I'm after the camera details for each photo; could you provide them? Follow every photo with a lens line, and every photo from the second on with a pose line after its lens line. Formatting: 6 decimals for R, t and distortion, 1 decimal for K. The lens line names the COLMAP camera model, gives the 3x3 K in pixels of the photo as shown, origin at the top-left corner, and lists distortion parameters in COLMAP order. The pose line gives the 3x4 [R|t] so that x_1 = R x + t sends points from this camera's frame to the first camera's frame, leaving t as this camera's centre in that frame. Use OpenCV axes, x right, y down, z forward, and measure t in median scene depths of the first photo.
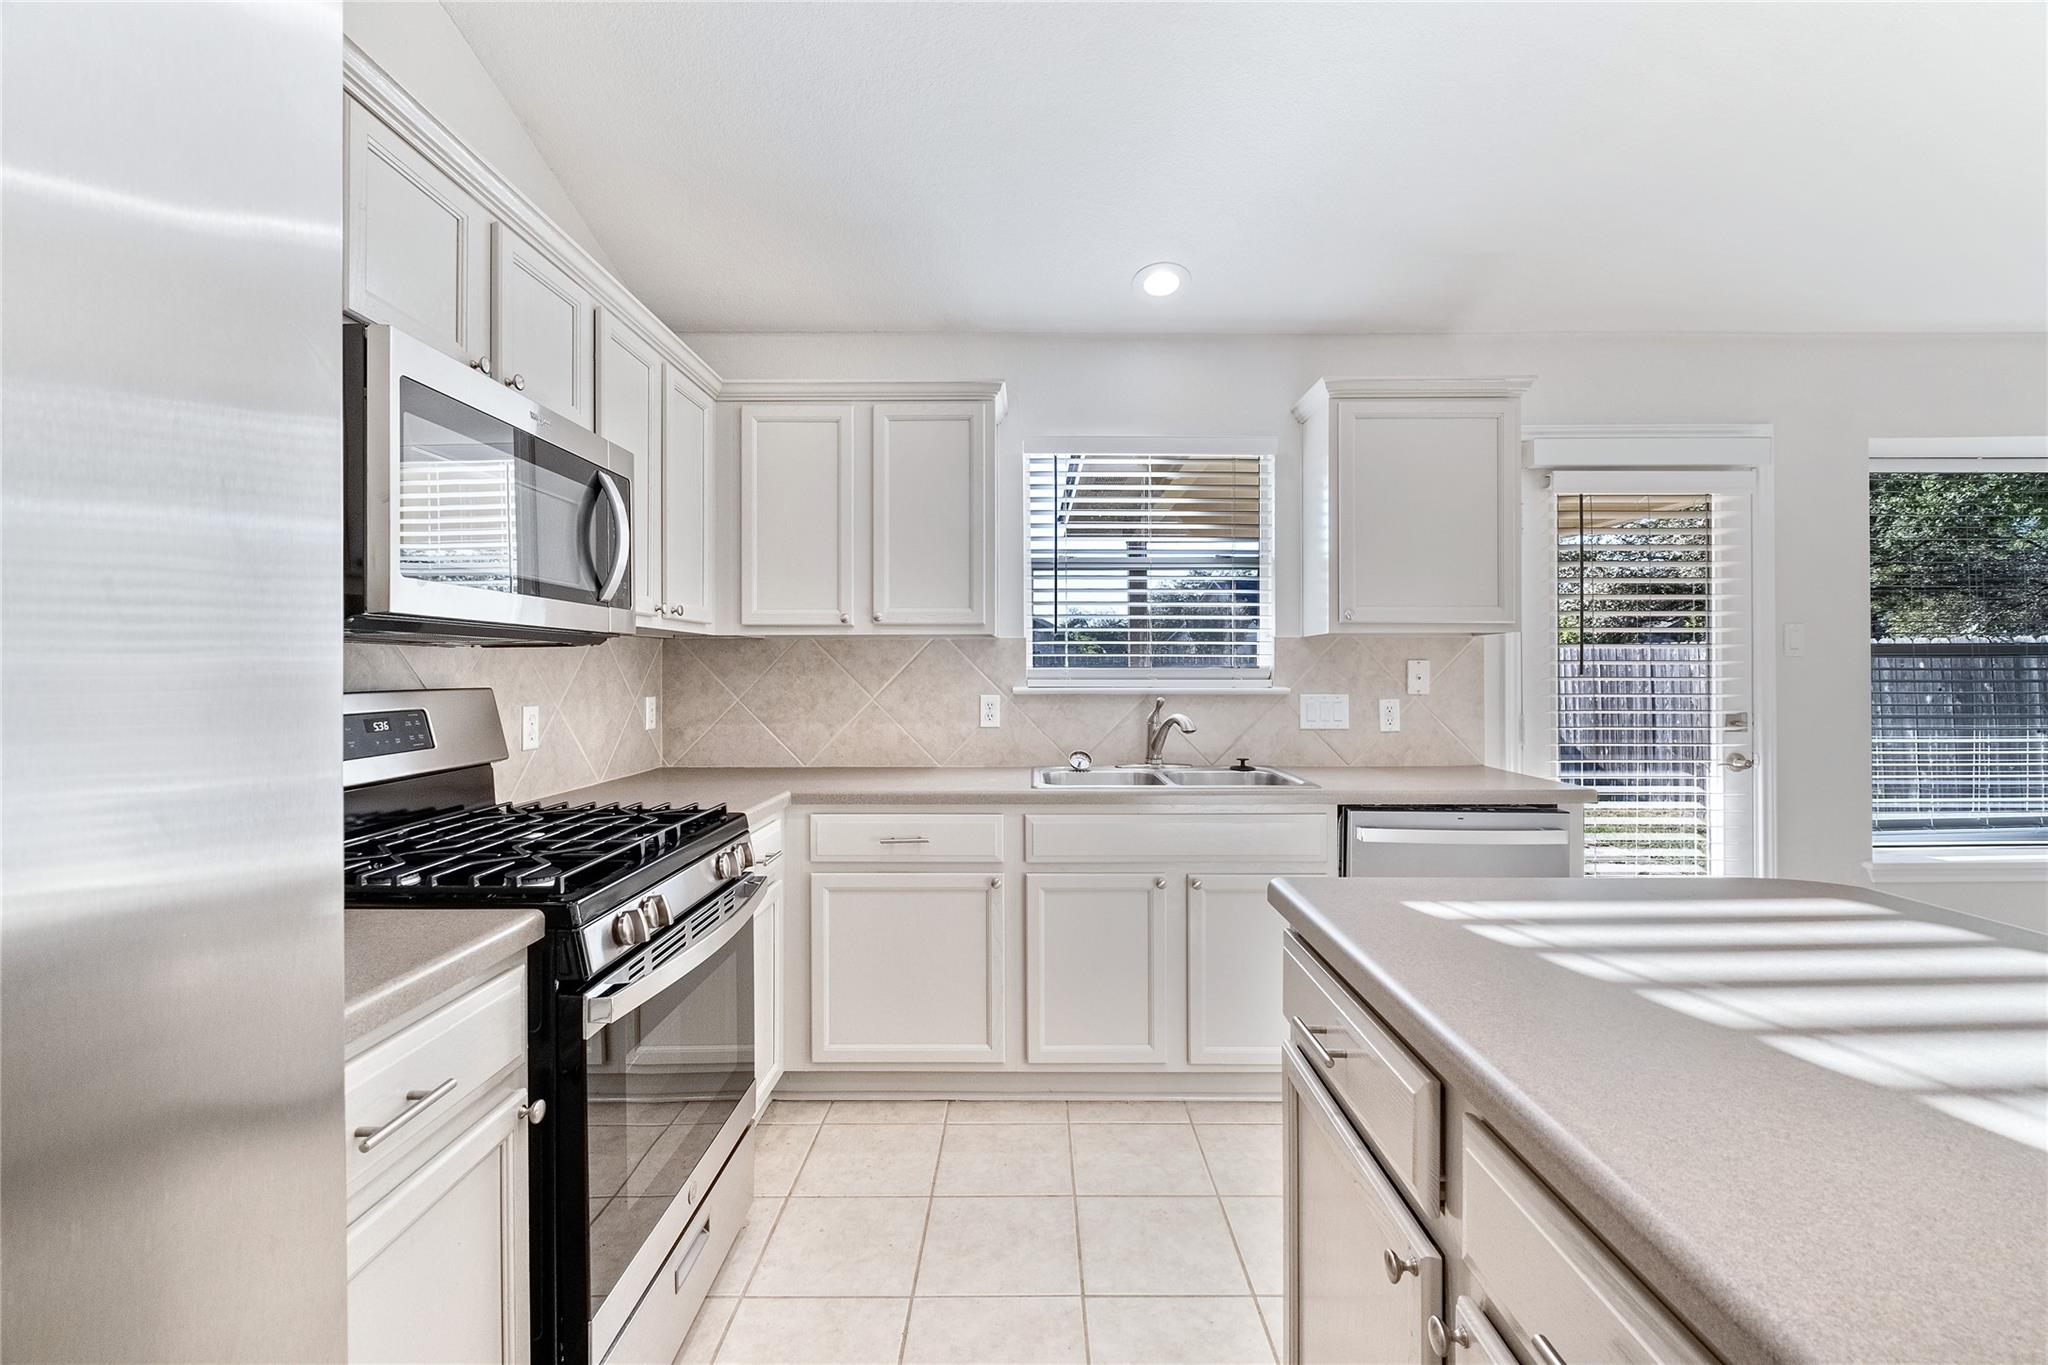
lens RADIAL K [[888.9, 0, 1021.0], [0, 888.9, 669.8], [0, 0, 1]] dist [0.001533, -0.003924]
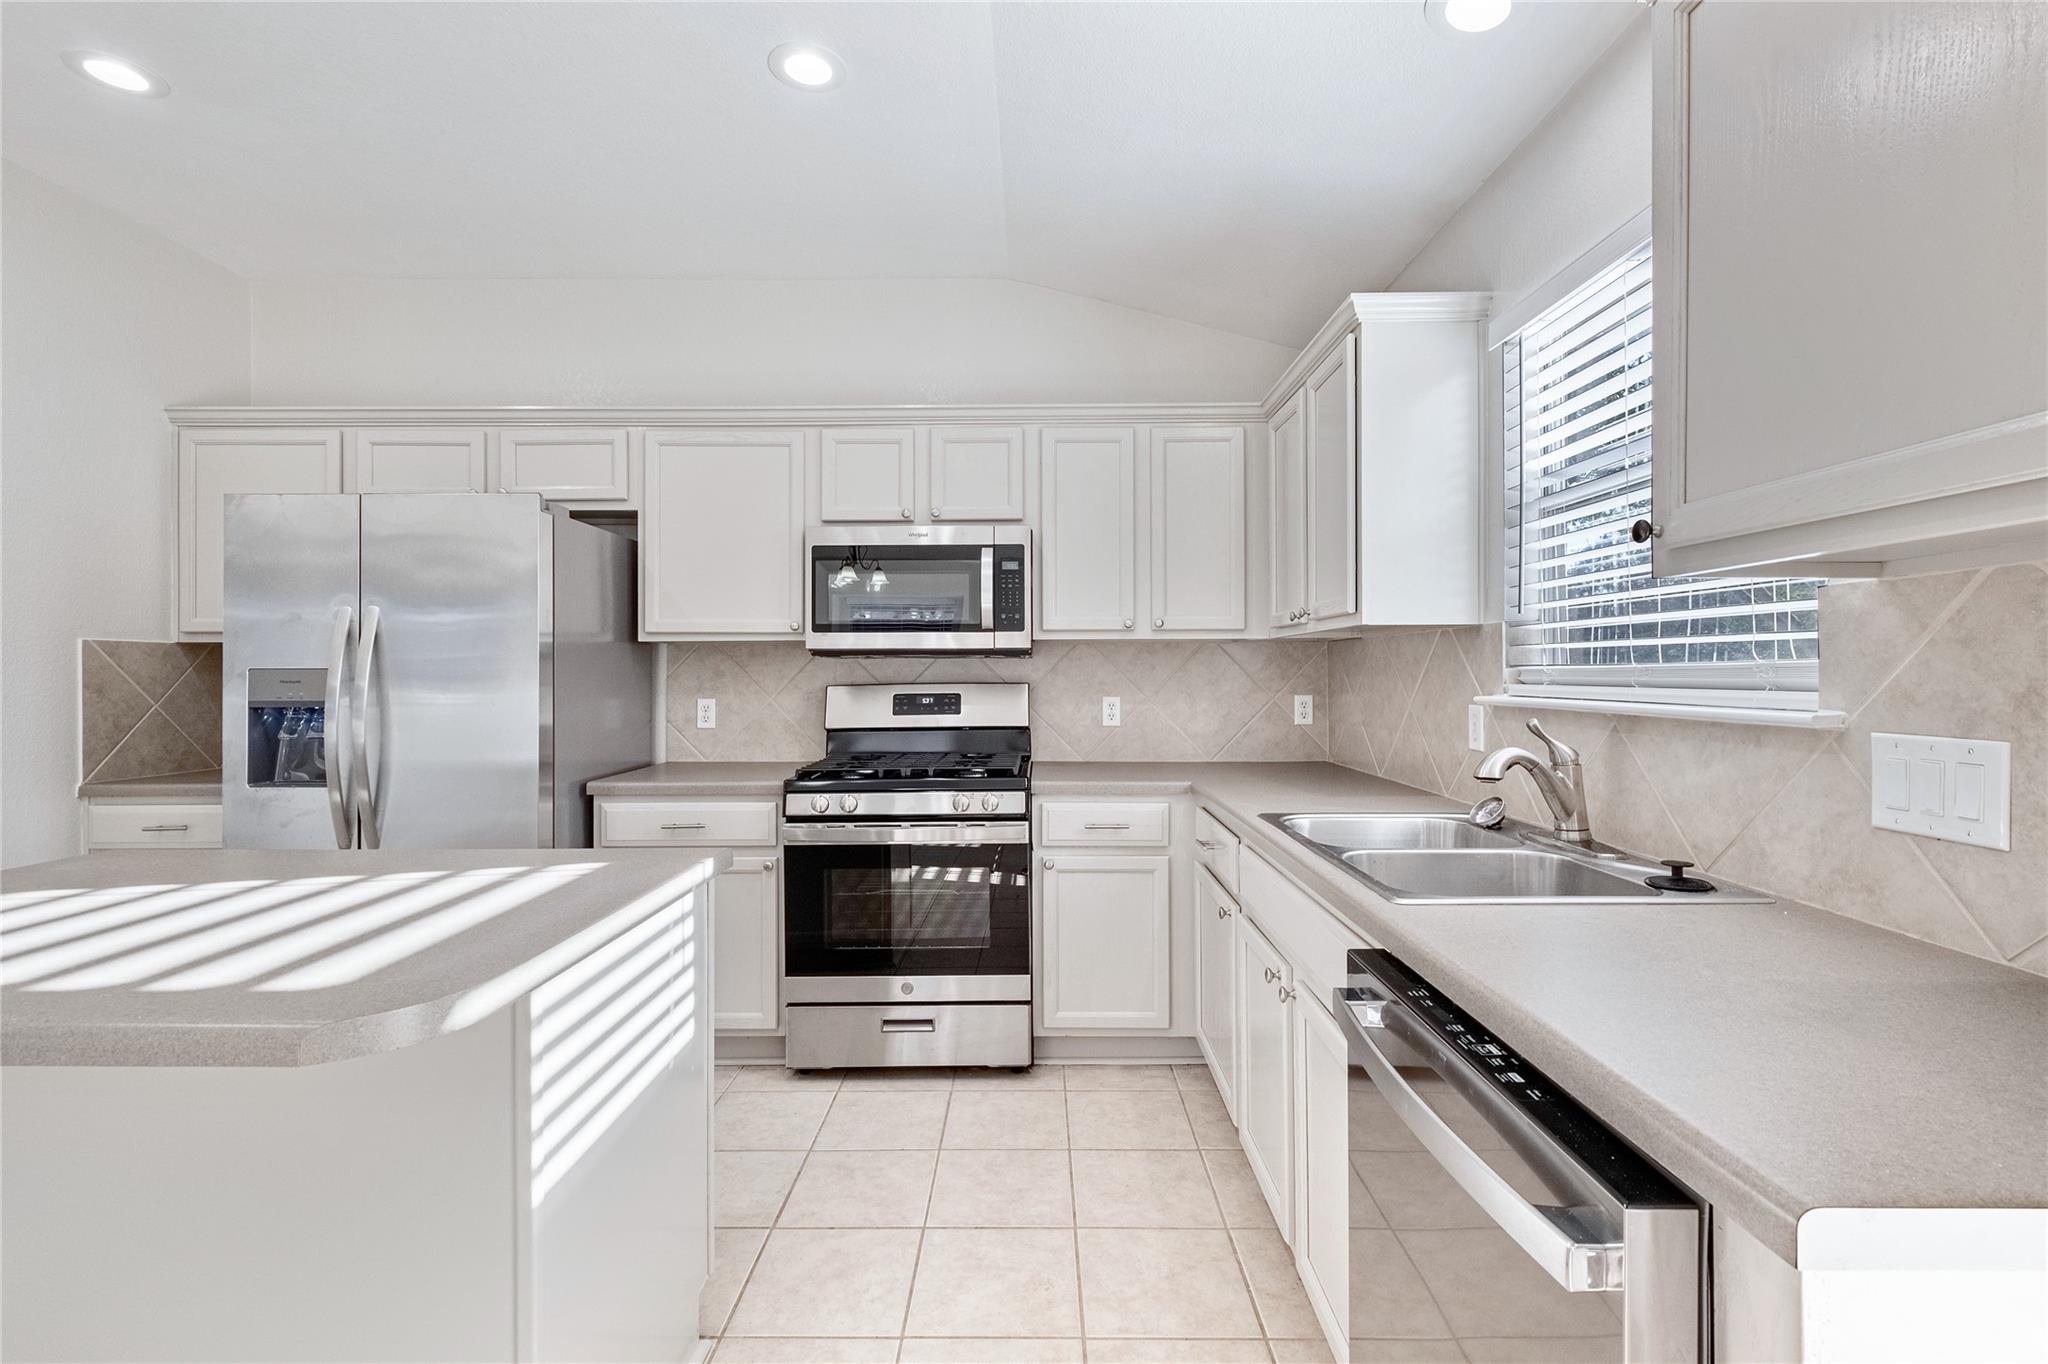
lens RADIAL K [[888.9, 0, 1043.0], [0, 888.9, 679.7], [0, 0, 1]] dist [0.001533, -0.003924]
pose [[0.013025, 0.008188, -0.999882, 0.698714], [0.006418, 0.999945, 0.008272, 0.000144], [0.999895, -0.006525, 0.012972, 0.668329]]
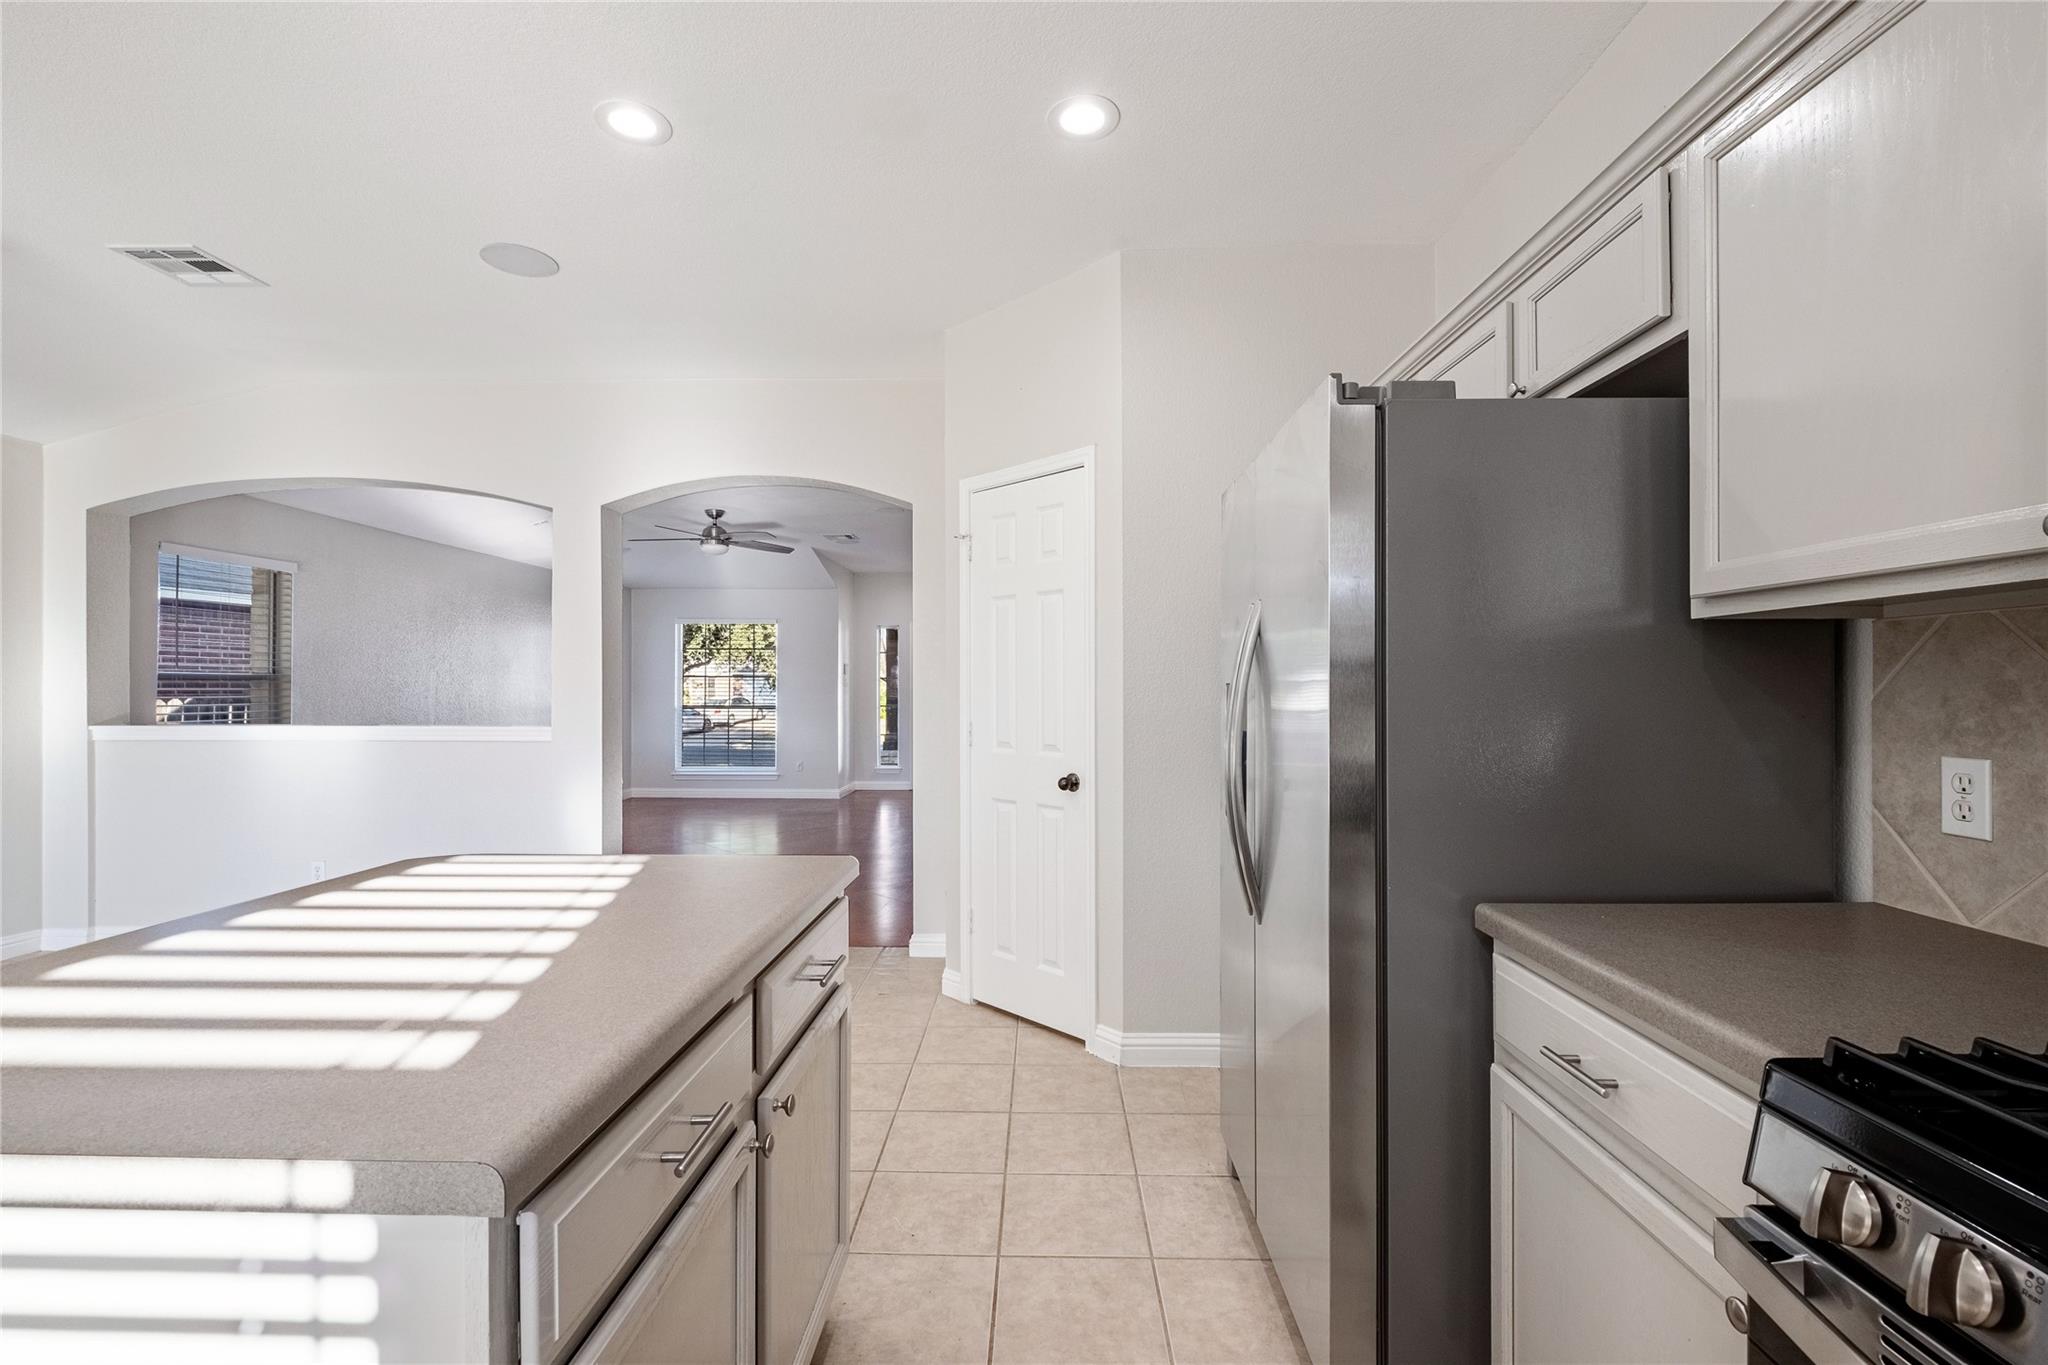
lens RADIAL K [[888.9, 0, 1031.4], [0, 888.9, 678.2], [0, 0, 1]] dist [0.001533, -0.003924]
pose [[-0.999985, 0.001515, 0.005288, 0.008051], [0.001430, 0.999870, -0.016033, -0.000892], [-0.005312, -0.016026, -0.999857, 0.678943]]
